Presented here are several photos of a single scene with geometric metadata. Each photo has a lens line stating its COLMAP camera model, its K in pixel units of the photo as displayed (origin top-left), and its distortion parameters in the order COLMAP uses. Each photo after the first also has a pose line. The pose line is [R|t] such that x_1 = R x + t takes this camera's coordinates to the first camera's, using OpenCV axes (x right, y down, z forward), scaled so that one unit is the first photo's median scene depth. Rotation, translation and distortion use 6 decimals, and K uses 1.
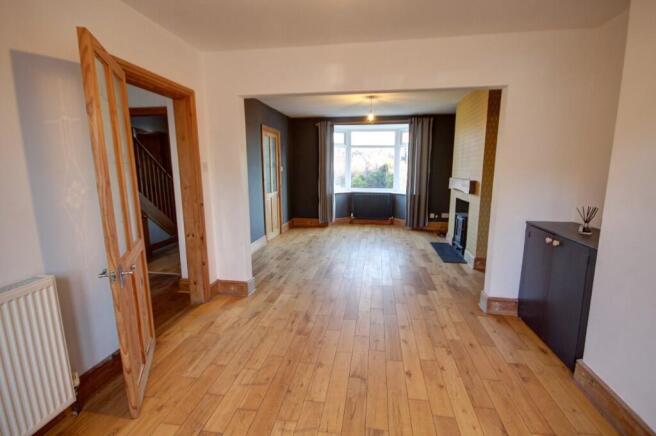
lens RADIAL K [[306.3, 0, 328.4], [0, 306.3, 221.4], [0, 0, 1]] dist [0.000940, 0.000041]
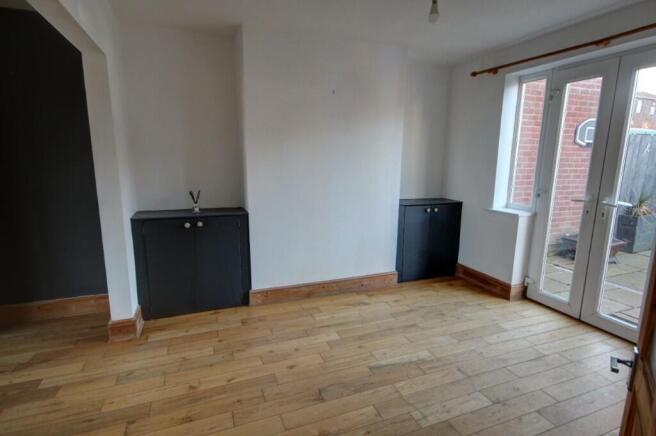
lens RADIAL K [[338.1, 0, 328.0], [0, 338.1, 218.0], [0, 0, 1]] dist [0.000920, 0.000173]
pose [[-0.499637, -0.155595, 0.852146, -0.210858], [0.145180, 0.954780, 0.259458, -0.076274], [-0.853982, 0.253350, -0.454454, 0.401652]]
